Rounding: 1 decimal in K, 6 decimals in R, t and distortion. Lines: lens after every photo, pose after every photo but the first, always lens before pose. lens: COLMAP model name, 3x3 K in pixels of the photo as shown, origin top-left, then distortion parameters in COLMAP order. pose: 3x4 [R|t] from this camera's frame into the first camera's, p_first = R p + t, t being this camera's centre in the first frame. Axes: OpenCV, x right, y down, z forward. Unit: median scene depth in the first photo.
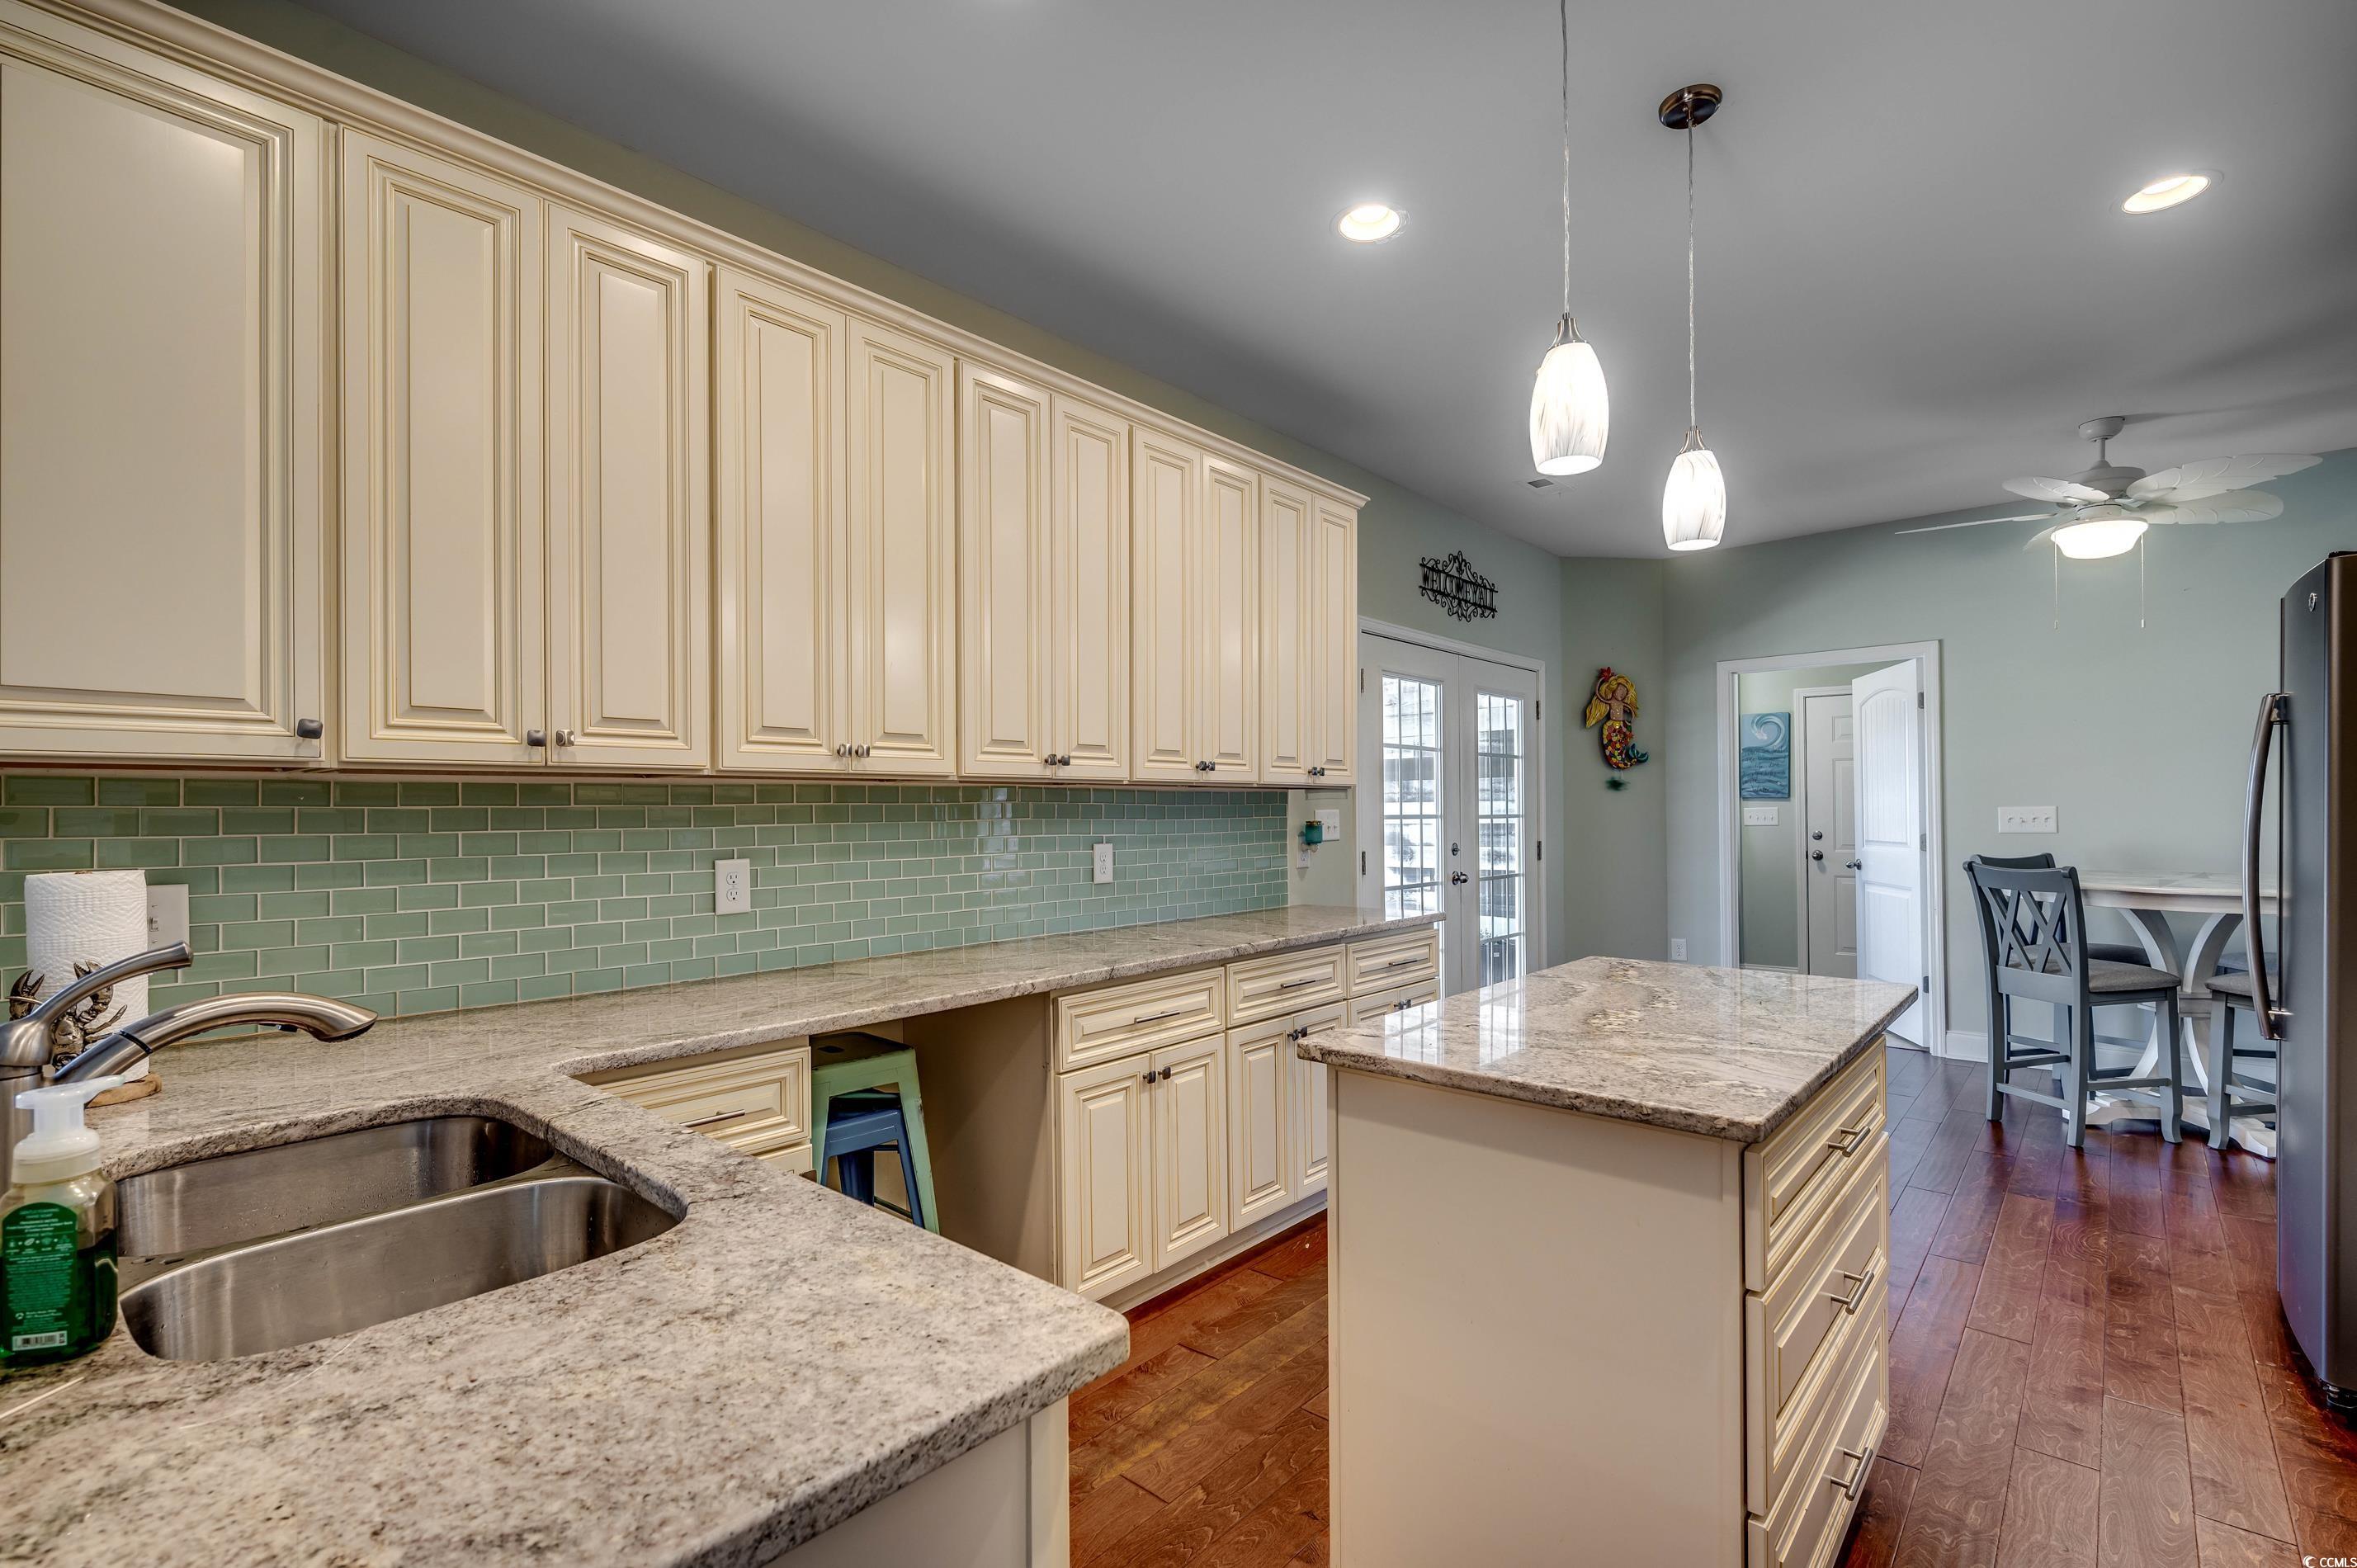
lens RADIAL K [[1067.0, 0, 1172.7], [0, 1067.0, 806.2], [0, 0, 1]] dist [0.001215, 0.000254]
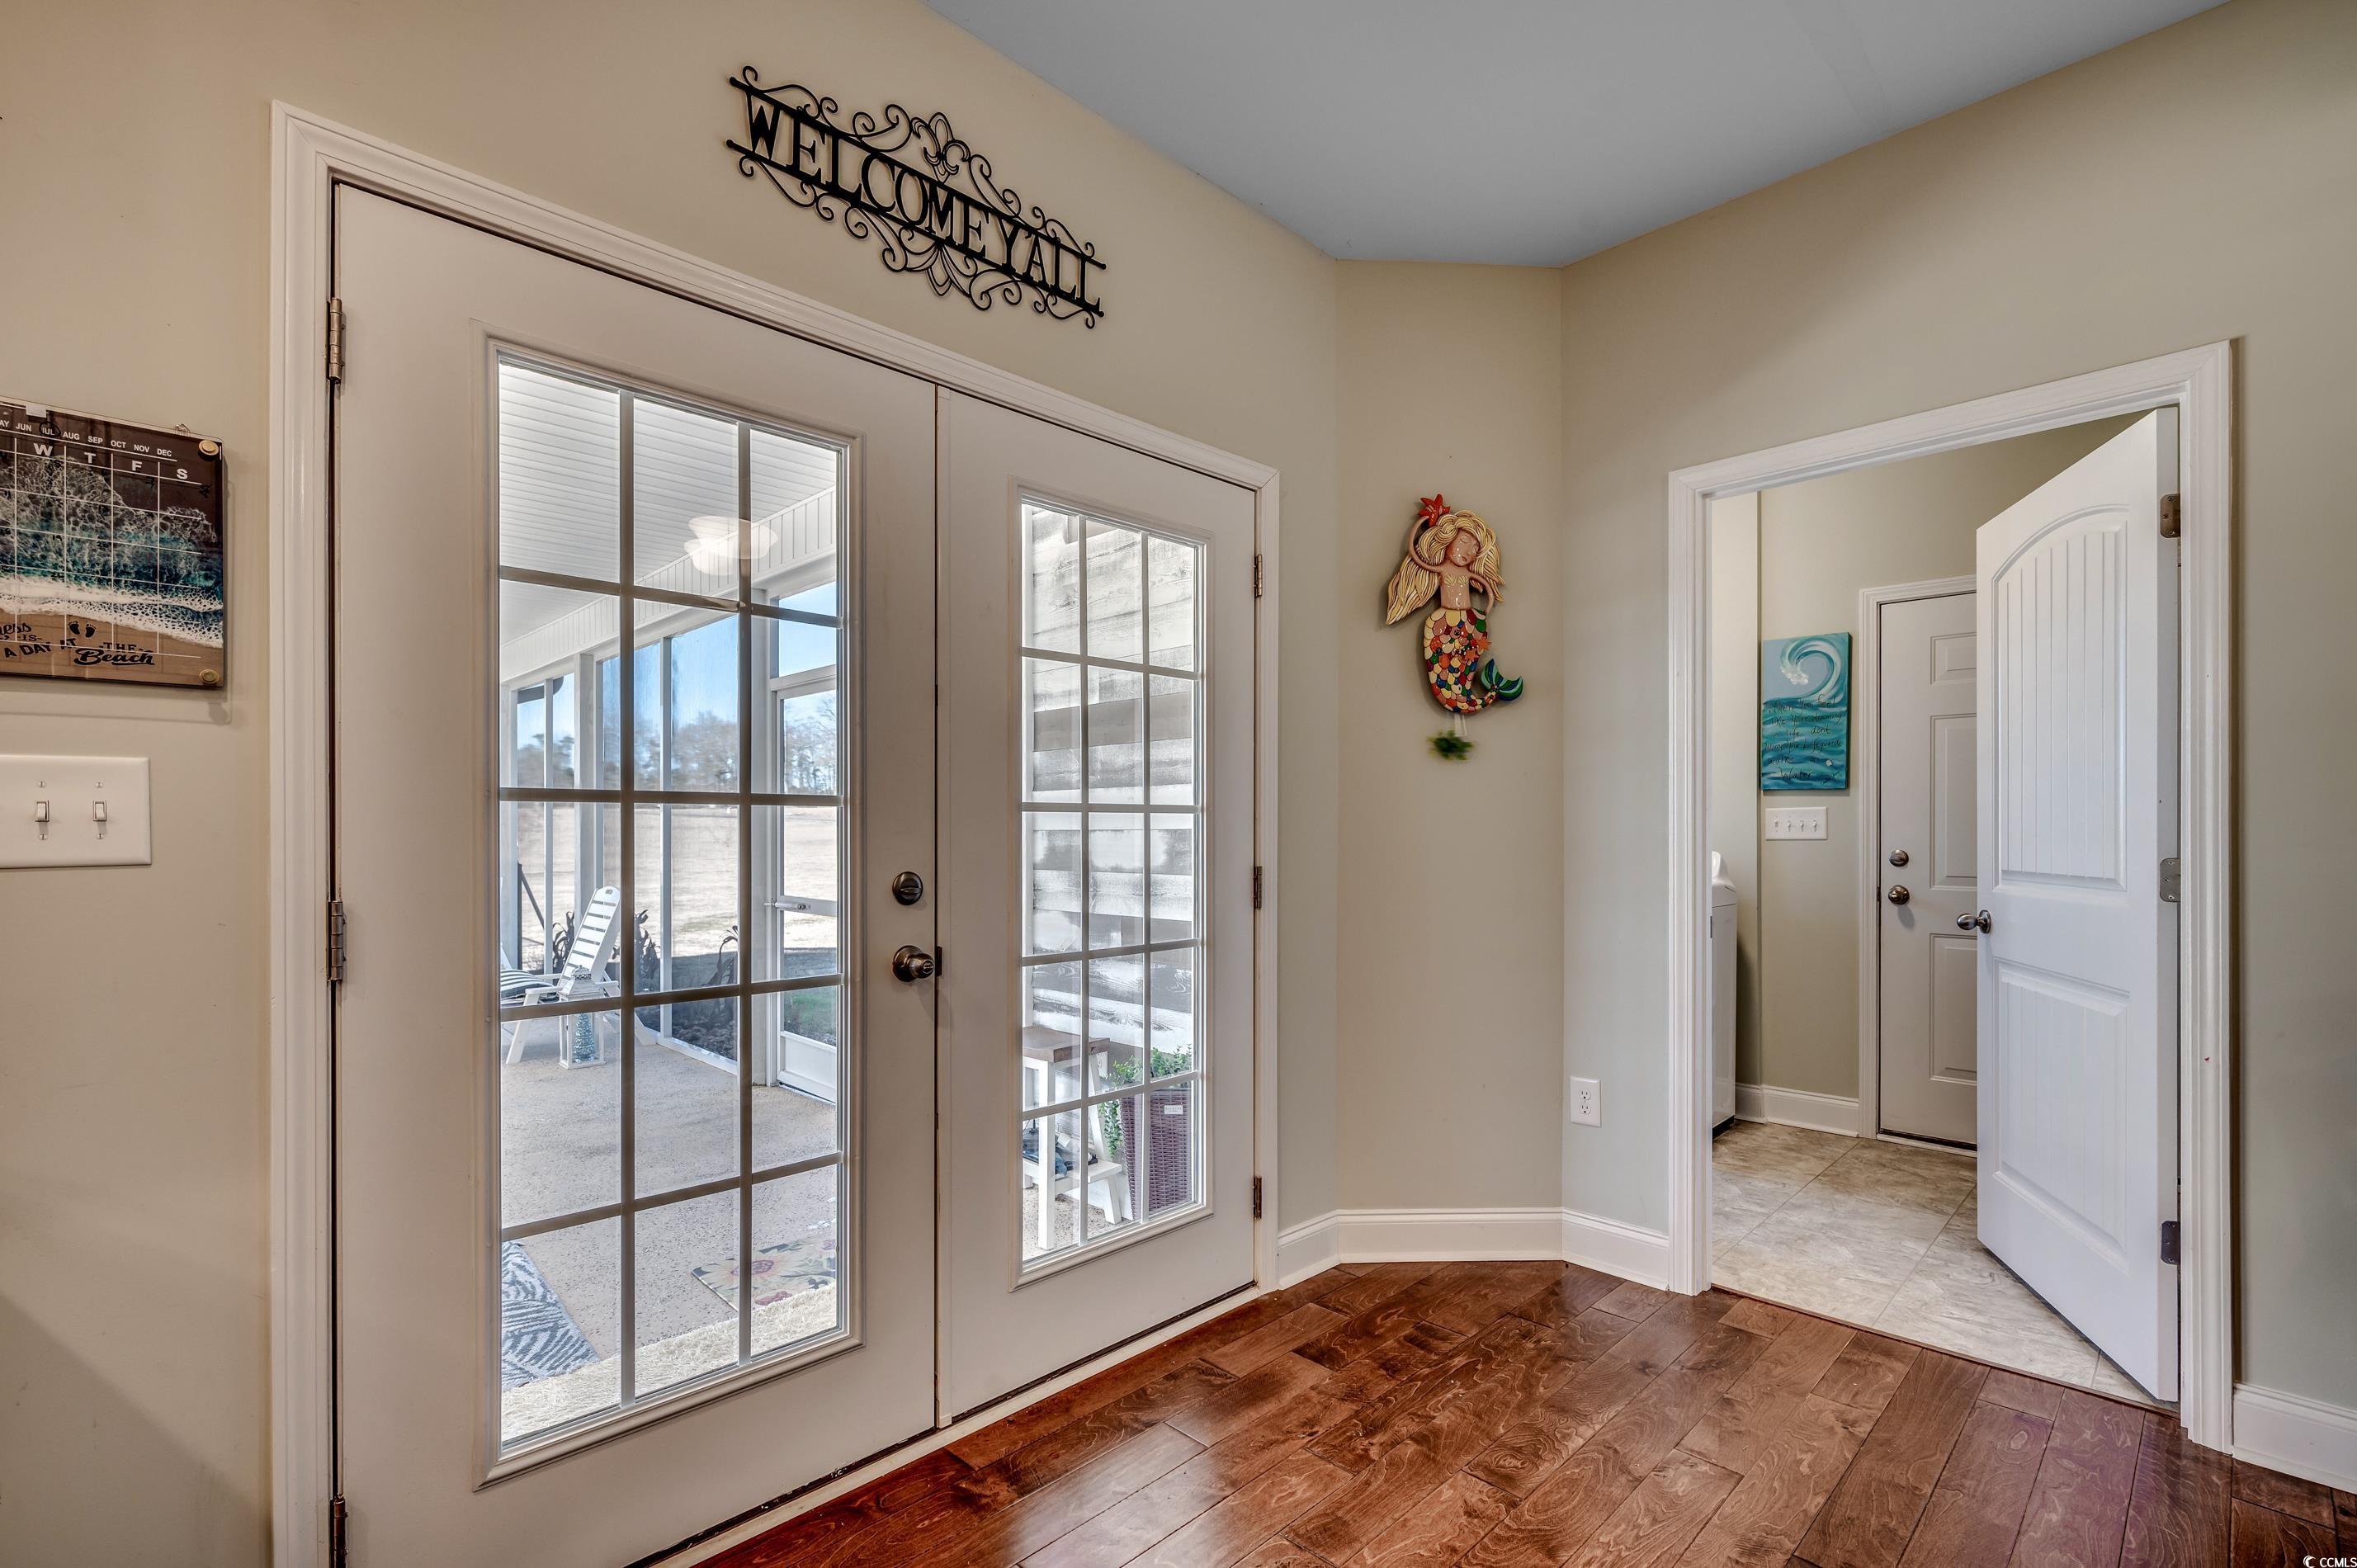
lens RADIAL K [[1095.2, 0, 1183.3], [0, 1095.2, 829.7], [0, 0, 1]] dist [0.000193, -0.000108]
pose [[0.999058, 0.006456, -0.042904, 0.472579], [-0.006125, 0.999950, 0.007843, 0.019048], [0.042953, -0.007573, 0.999048, 0.766677]]
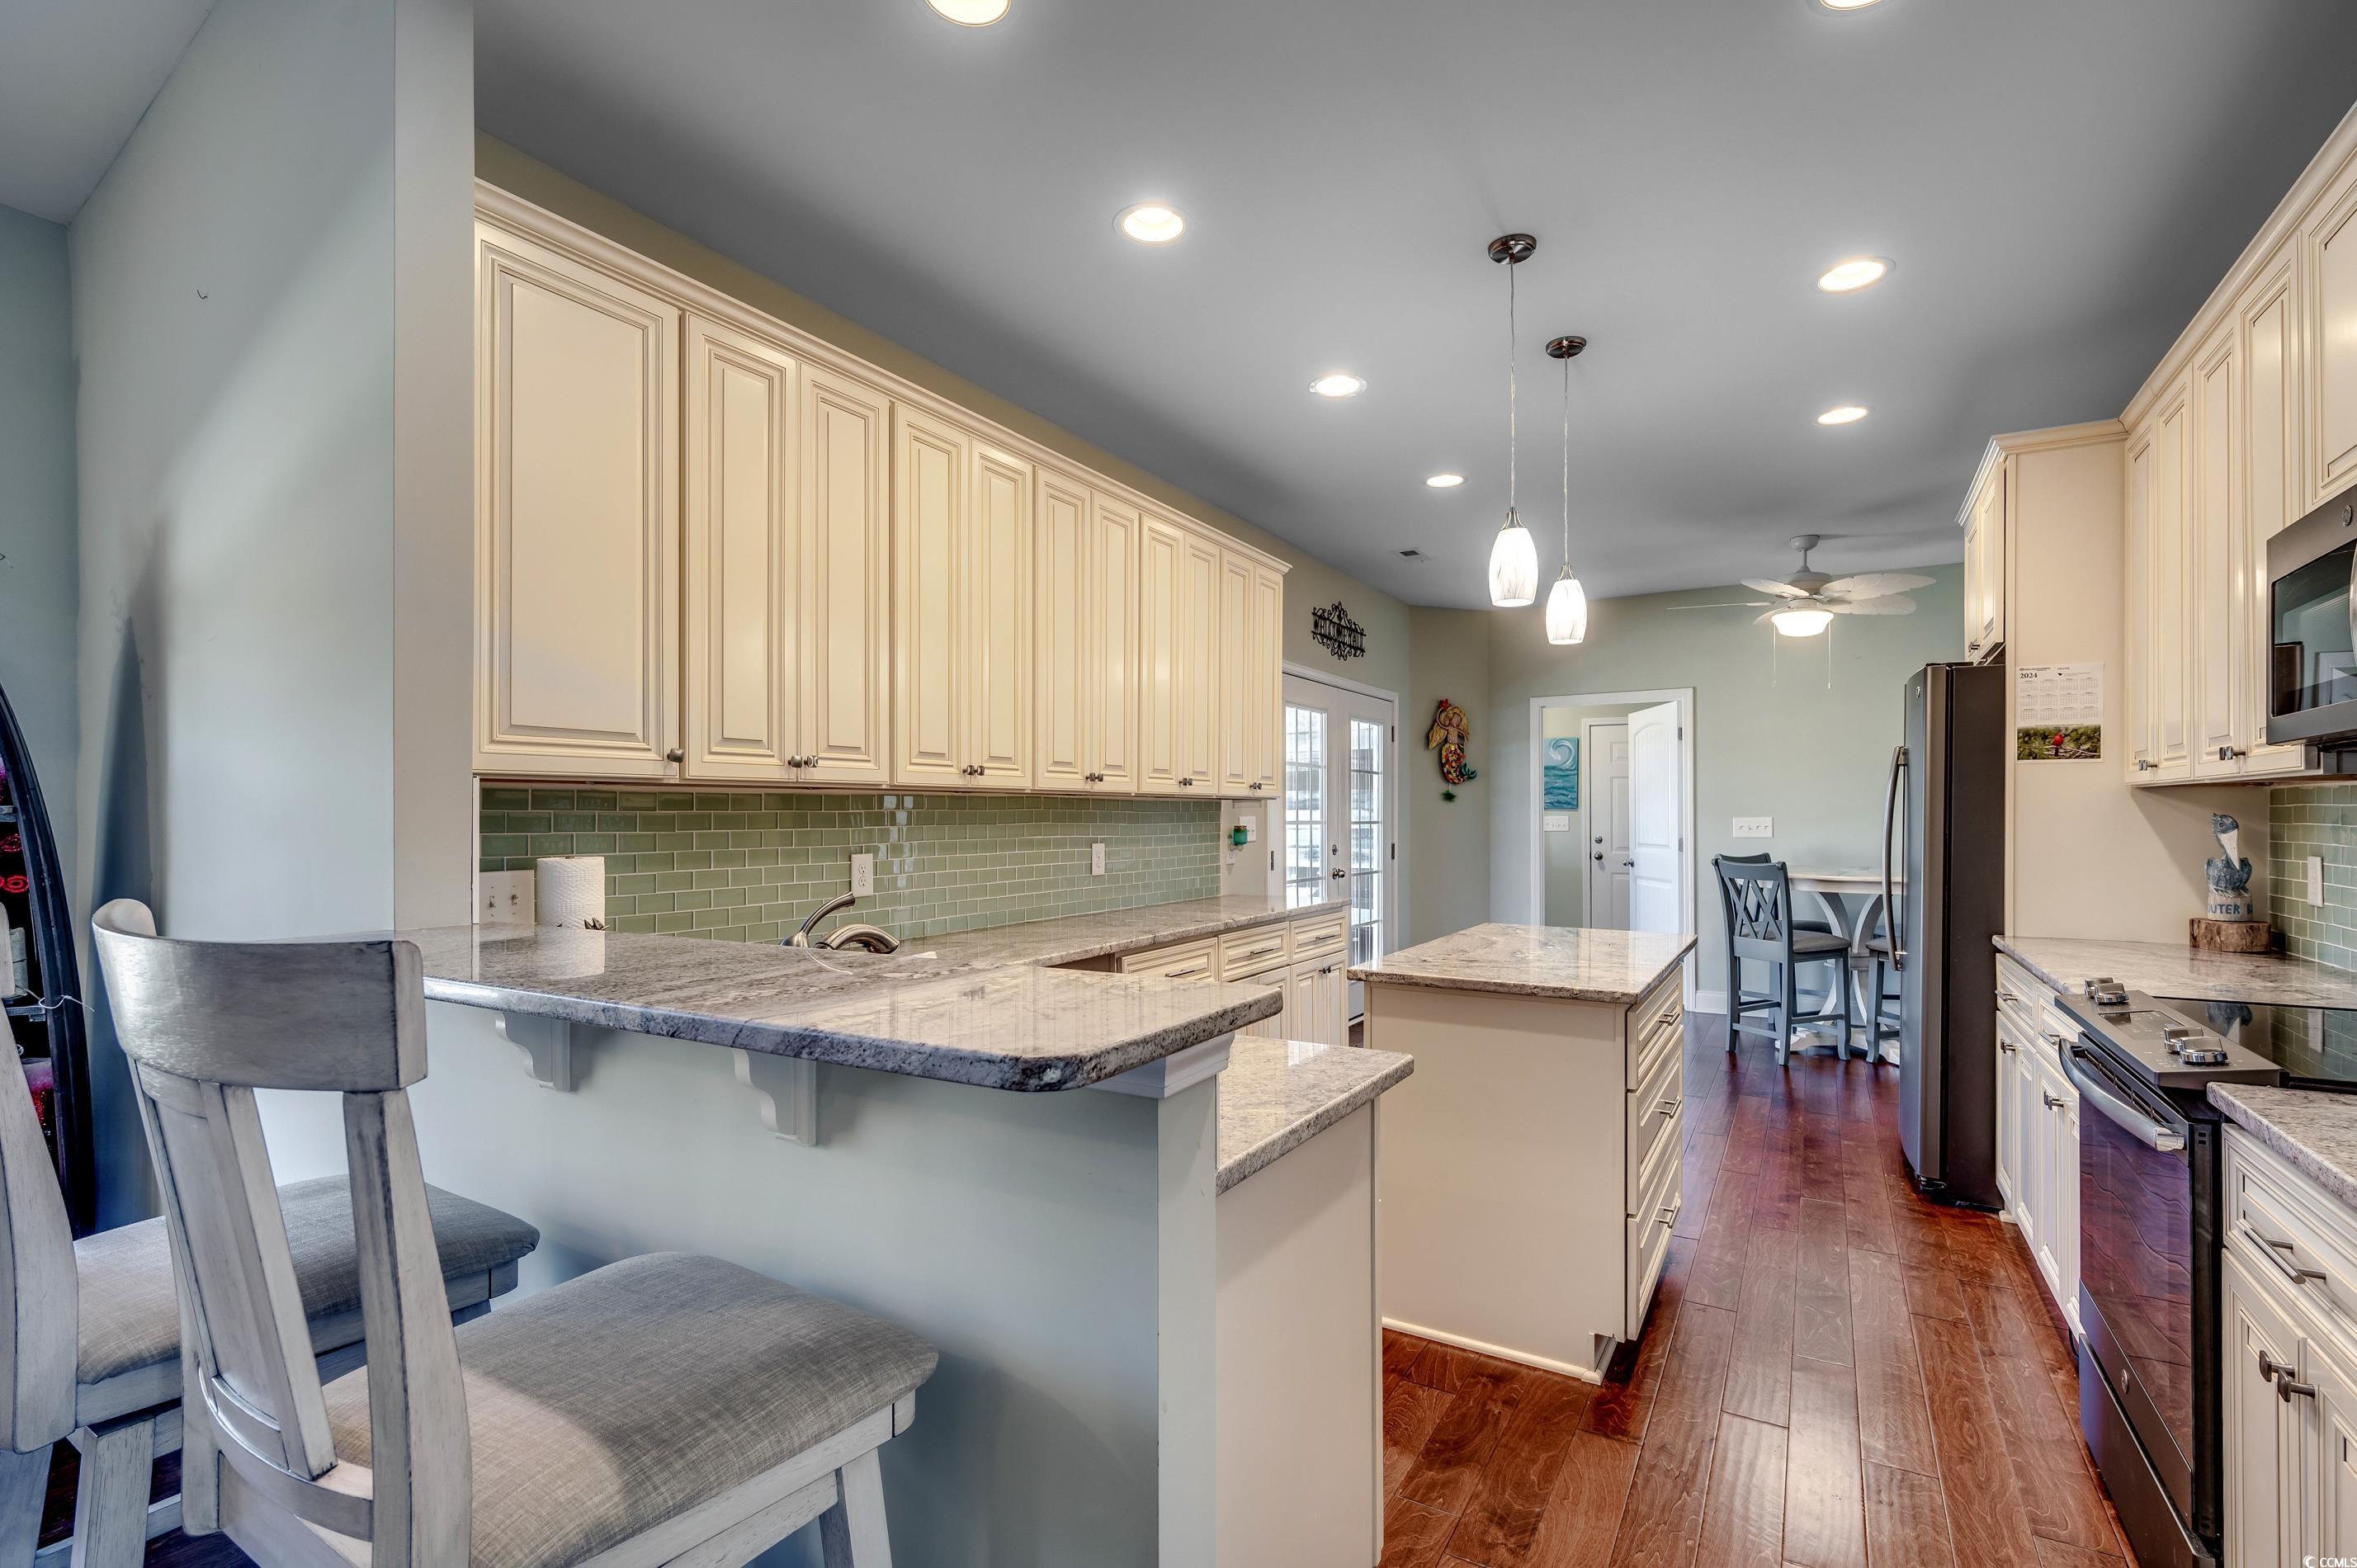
lens RADIAL K [[1075.5, 0, 1182.2], [0, 1075.5, 814.2], [0, 0, 1]] dist [-0.001440, -0.000146]
pose [[0.981403, 0.006516, 0.191848, -0.170775], [-0.007103, 0.999972, 0.002370, -0.001770], [-0.191828, -0.003689, 0.981422, -0.195064]]
